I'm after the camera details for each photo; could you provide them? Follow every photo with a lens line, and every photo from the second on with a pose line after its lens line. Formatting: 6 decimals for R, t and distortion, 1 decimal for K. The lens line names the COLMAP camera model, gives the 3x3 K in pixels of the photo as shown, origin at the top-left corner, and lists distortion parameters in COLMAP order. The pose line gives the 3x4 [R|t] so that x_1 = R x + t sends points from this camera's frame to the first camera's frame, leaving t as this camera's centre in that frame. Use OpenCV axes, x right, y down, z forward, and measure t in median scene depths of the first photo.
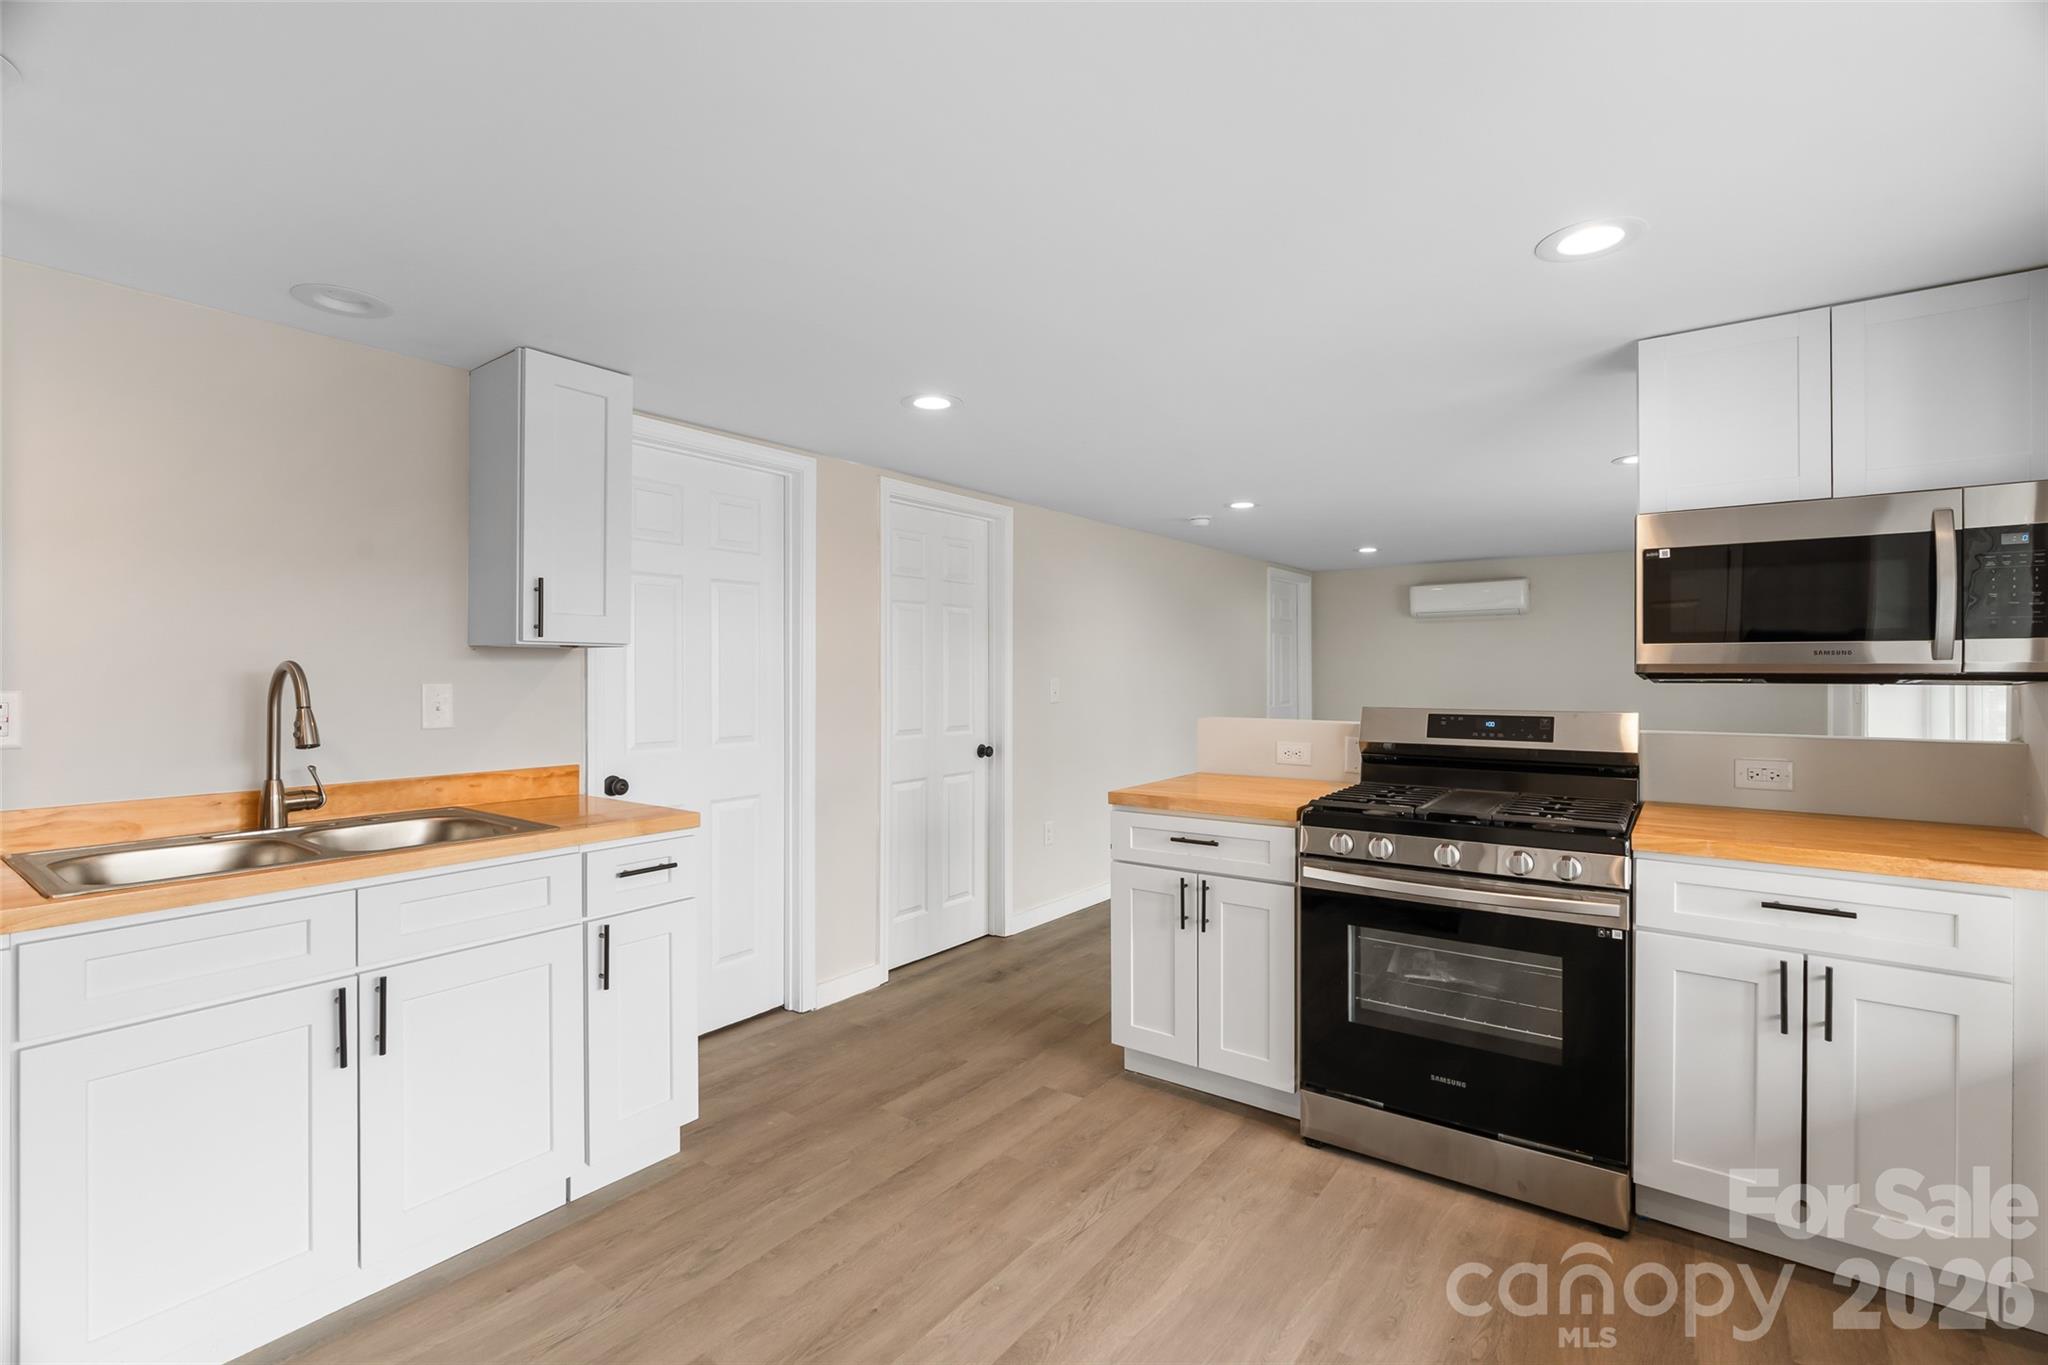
lens RADIAL K [[940.2, 0, 1016.7], [0, 940.2, 681.4], [0, 0, 1]] dist [0.001214, 0.000525]
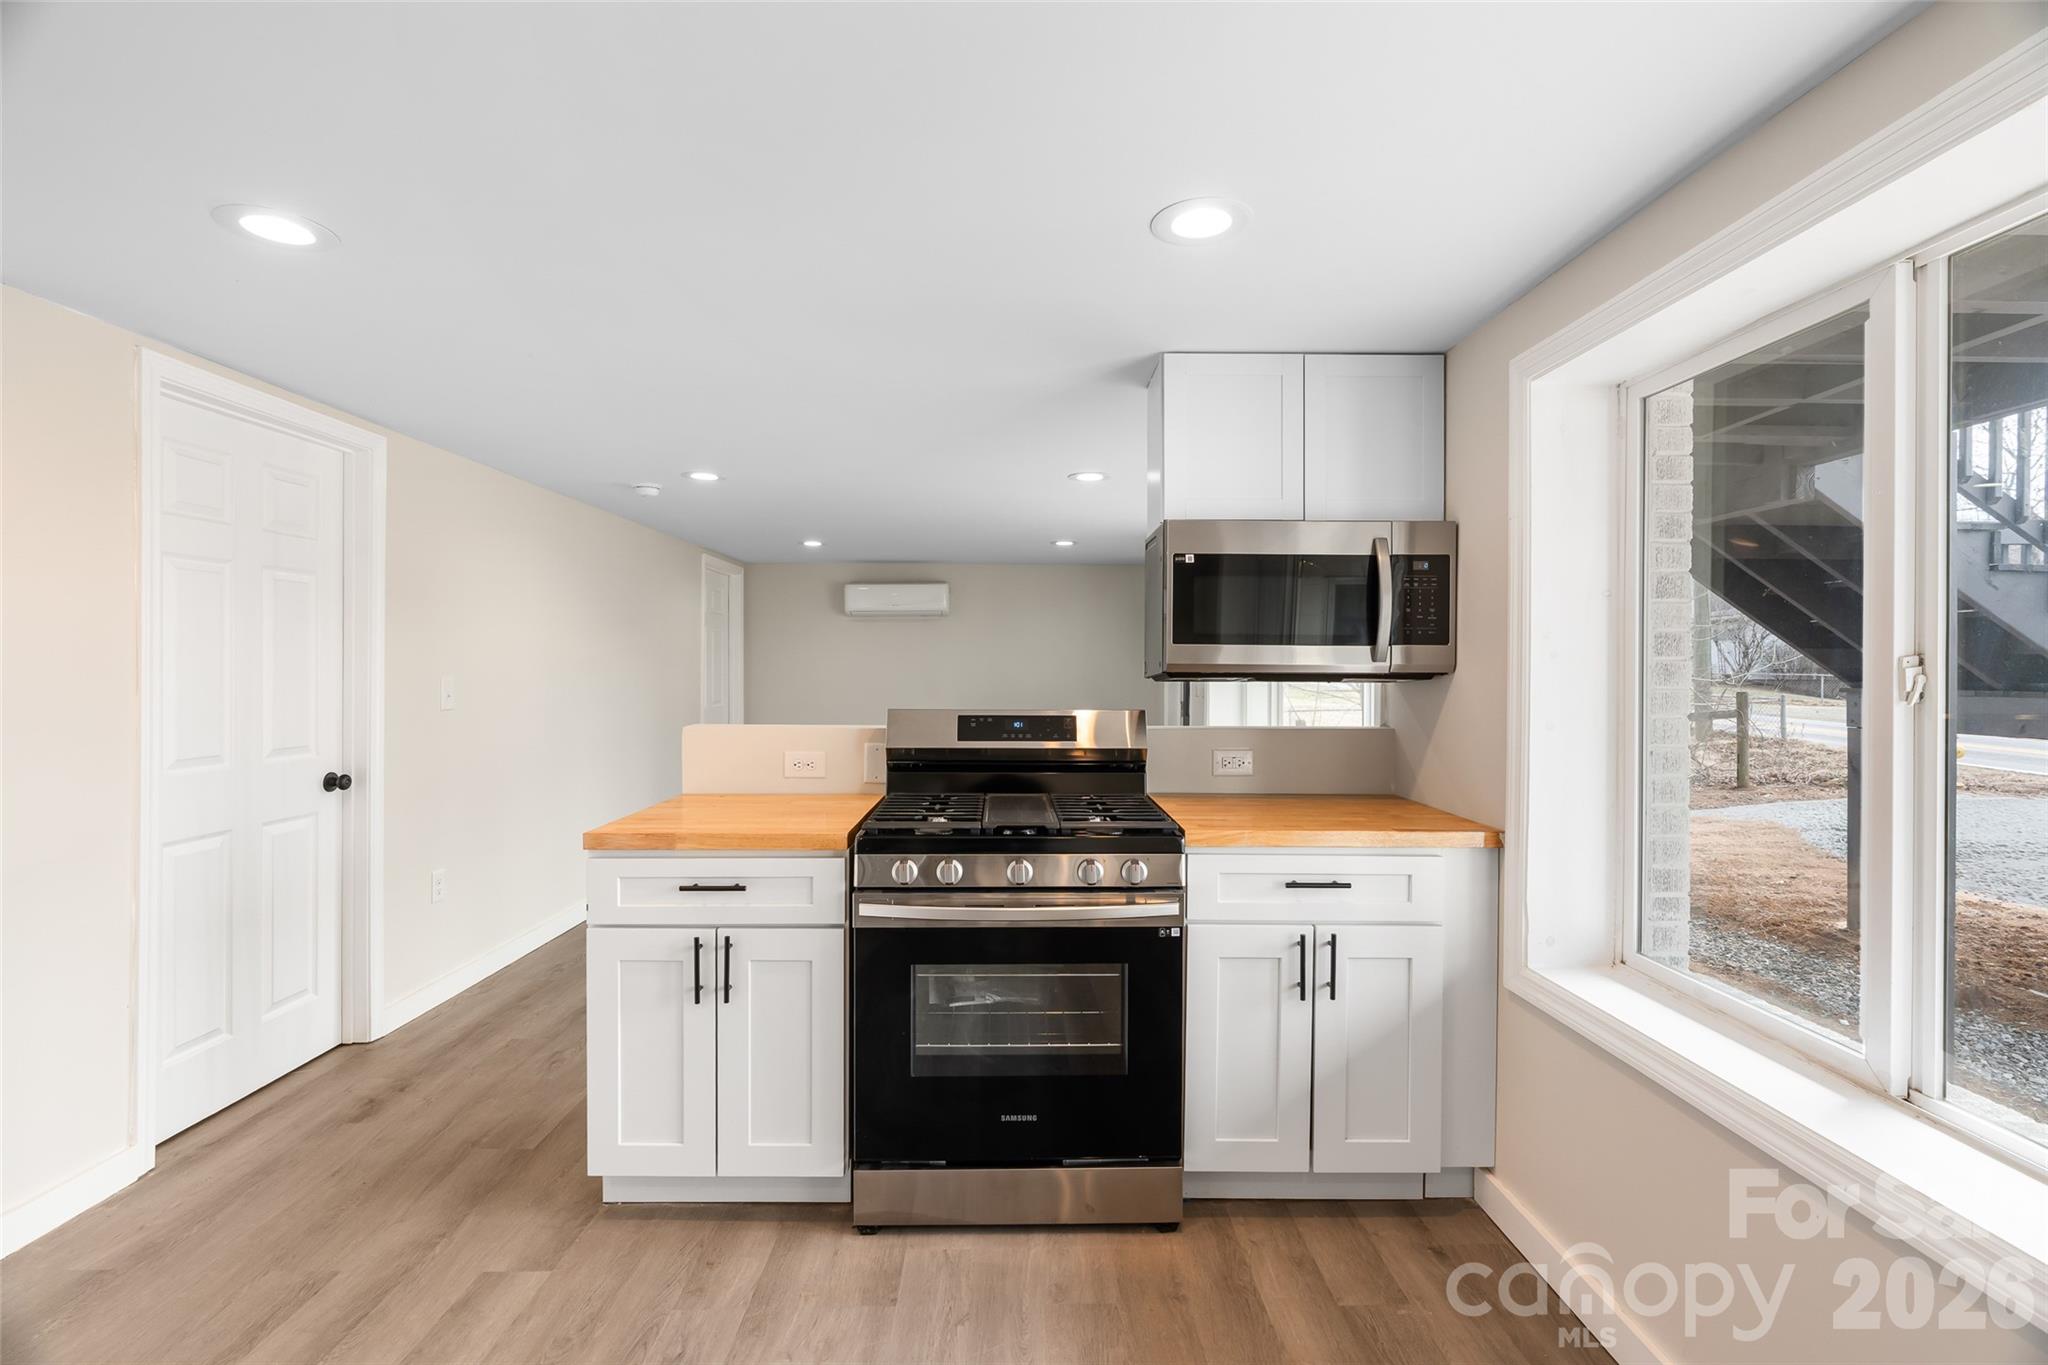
lens RADIAL K [[934.8, 0, 1031.5], [0, 934.8, 675.3], [0, 0, 1]] dist [-0.004022, 0.000299]
pose [[0.794891, -0.000121, 0.606752, -0.073048], [0.002304, 0.999993, -0.002819, -0.002712], [-0.606748, 0.003639, 0.794886, 0.236400]]
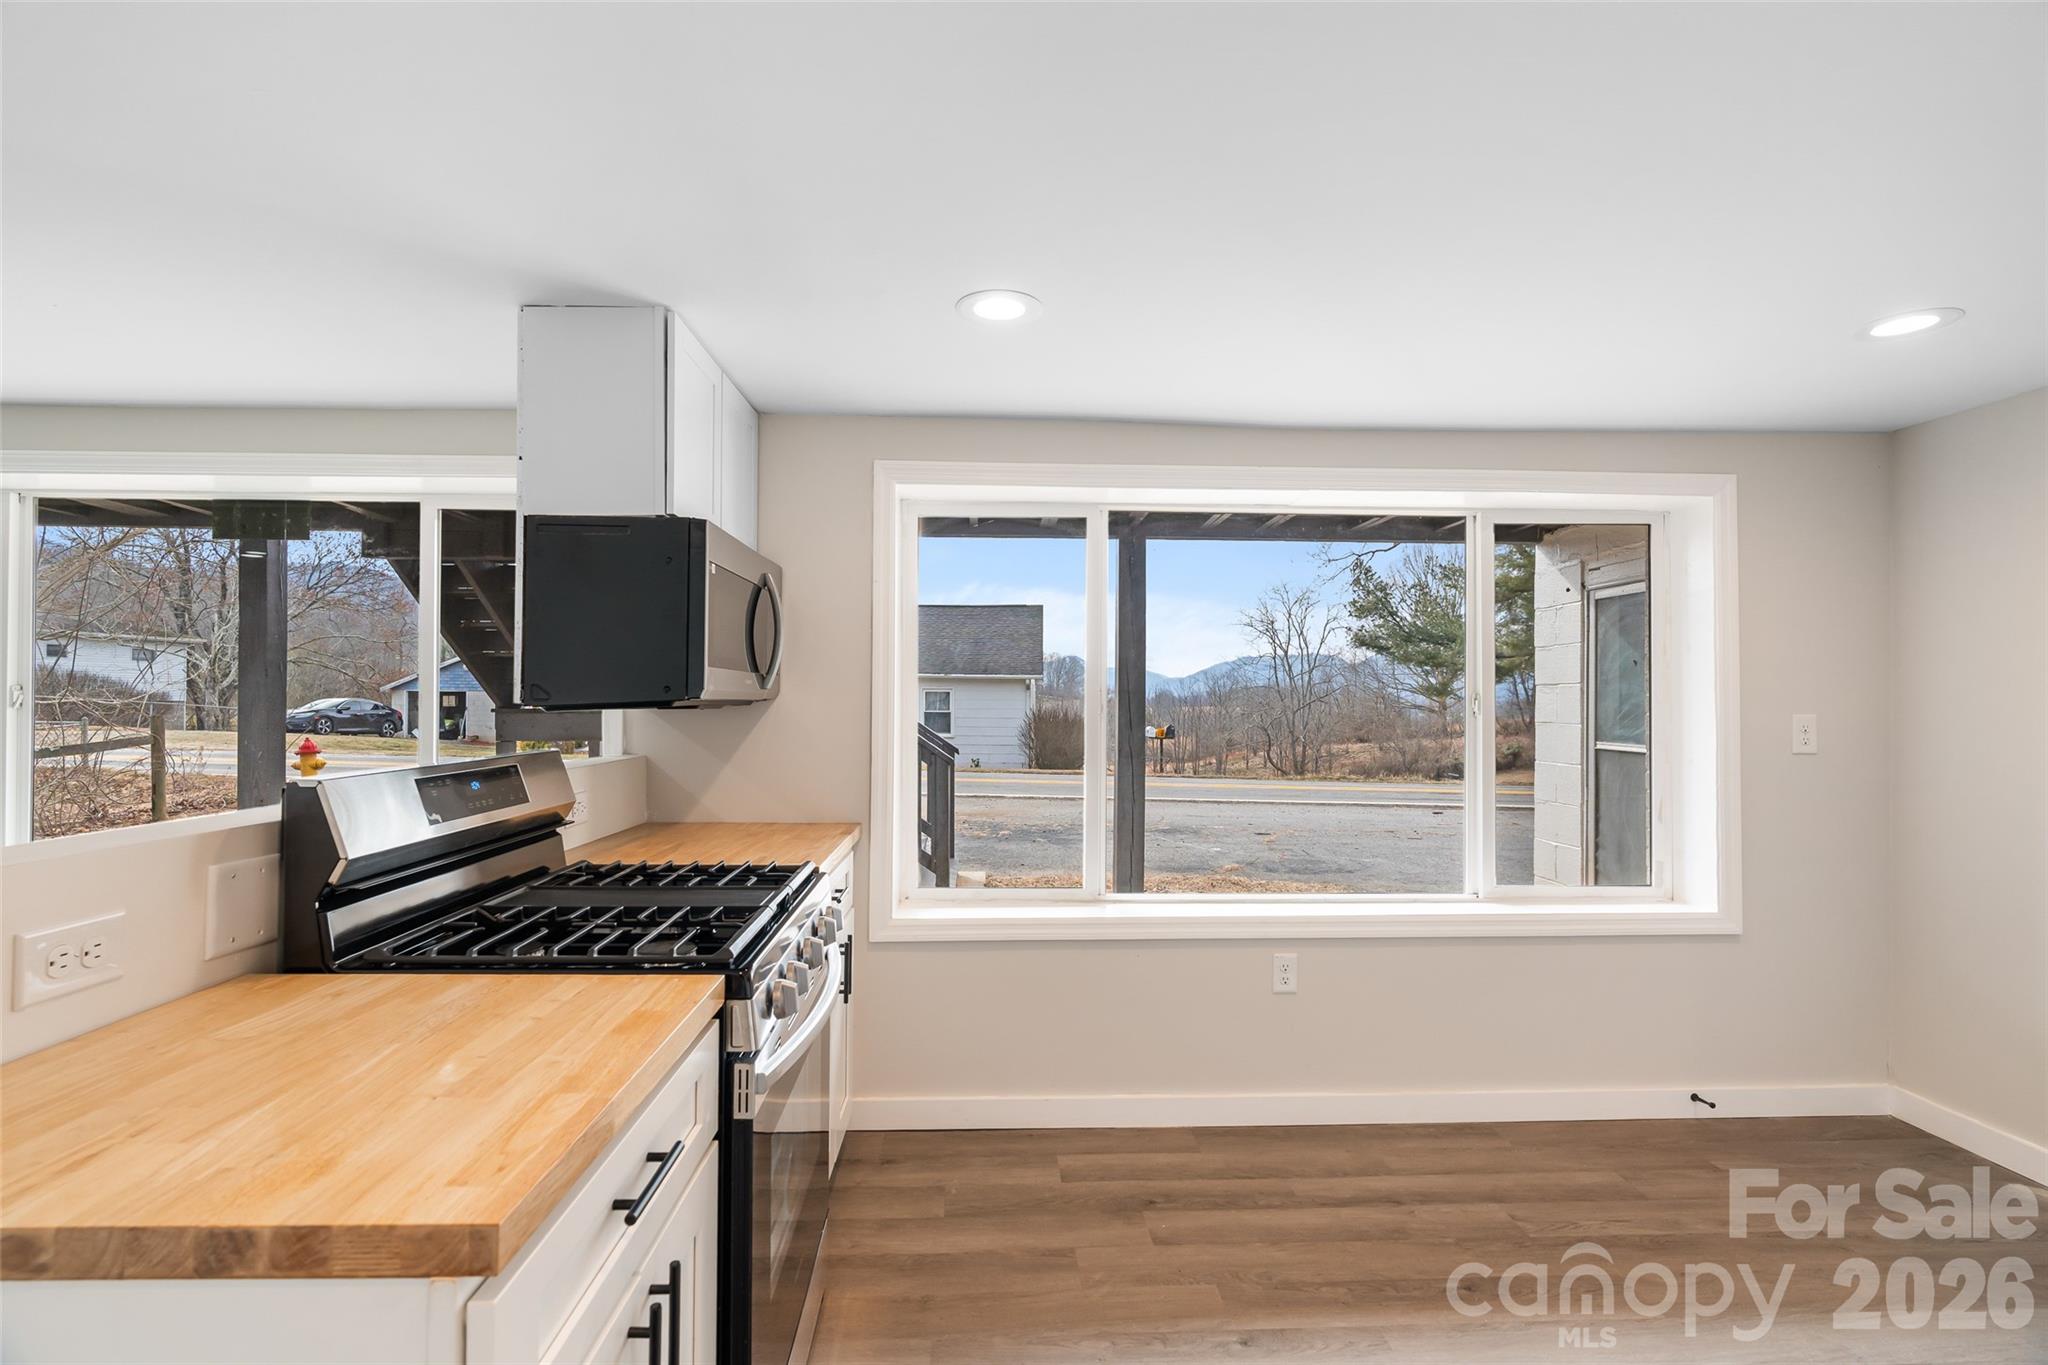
lens RADIAL K [[924.2, 0, 1018.7], [0, 924.2, 688.9], [0, 0, 1]] dist [-0.015523, 0.000584]
pose [[-0.632511, 0.006657, 0.774523, -0.166938], [-0.000855, 0.999956, -0.009293, -0.011357], [-0.774551, -0.006540, -0.632478, 1.111739]]
